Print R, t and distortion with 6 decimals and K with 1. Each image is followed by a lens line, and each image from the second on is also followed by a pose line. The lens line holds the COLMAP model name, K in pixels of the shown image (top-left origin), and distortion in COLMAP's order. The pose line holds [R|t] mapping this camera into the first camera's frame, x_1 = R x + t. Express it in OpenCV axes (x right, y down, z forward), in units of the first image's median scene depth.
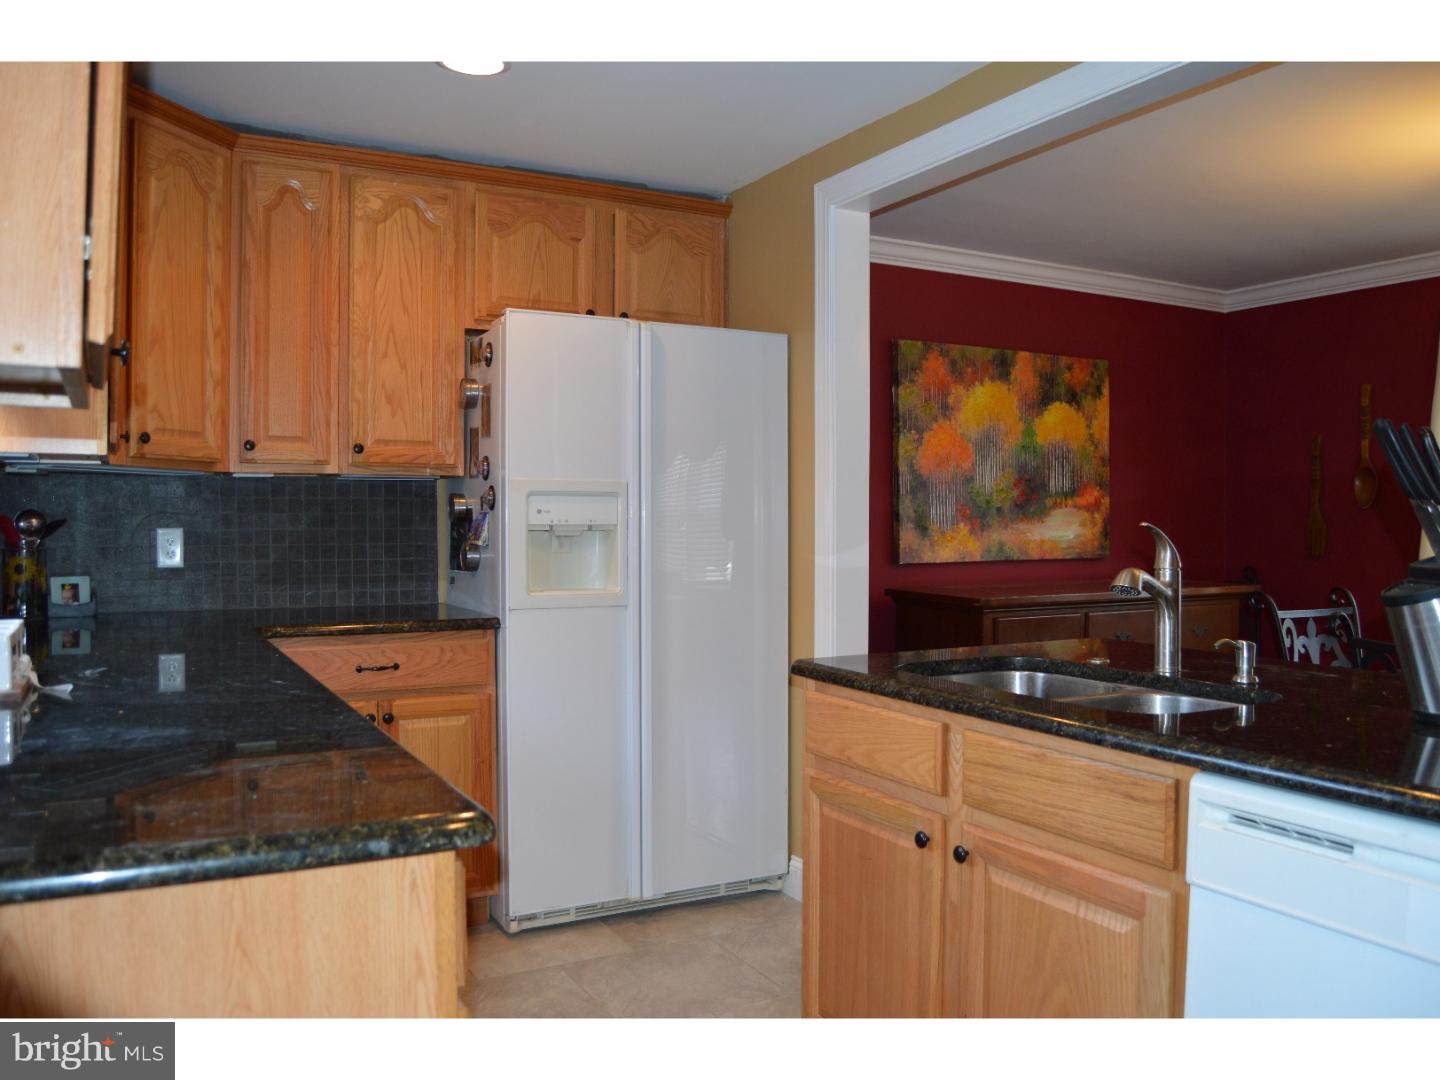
lens RADIAL K [[1144.5, 0, 720.7], [0, 1144.5, 541.7], [0, 0, 1]] dist [-0.058471, -0.000241]
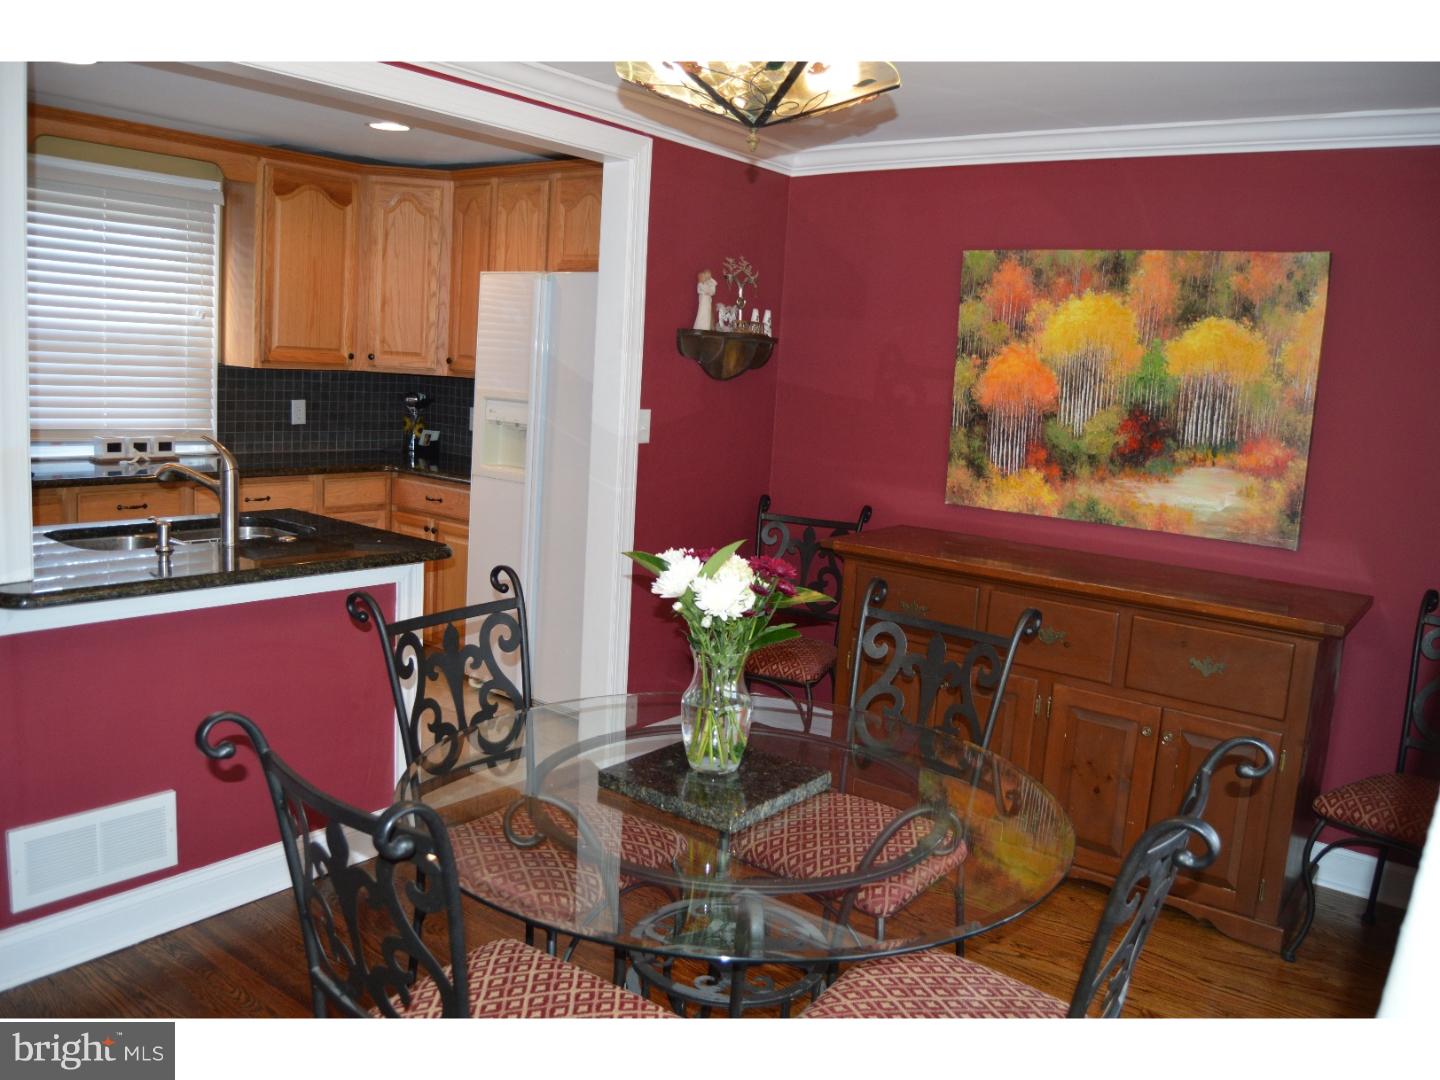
lens RADIAL K [[1144.5, 0, 719.6], [0, 1144.5, 534.2], [0, 0, 1]] dist [-0.058471, -0.000241]
pose [[0.399390, 0.162018, -0.902351, 0.859082], [-0.078865, 0.986684, 0.142253, -0.067232], [0.913383, 0.014349, 0.406849, 0.446746]]
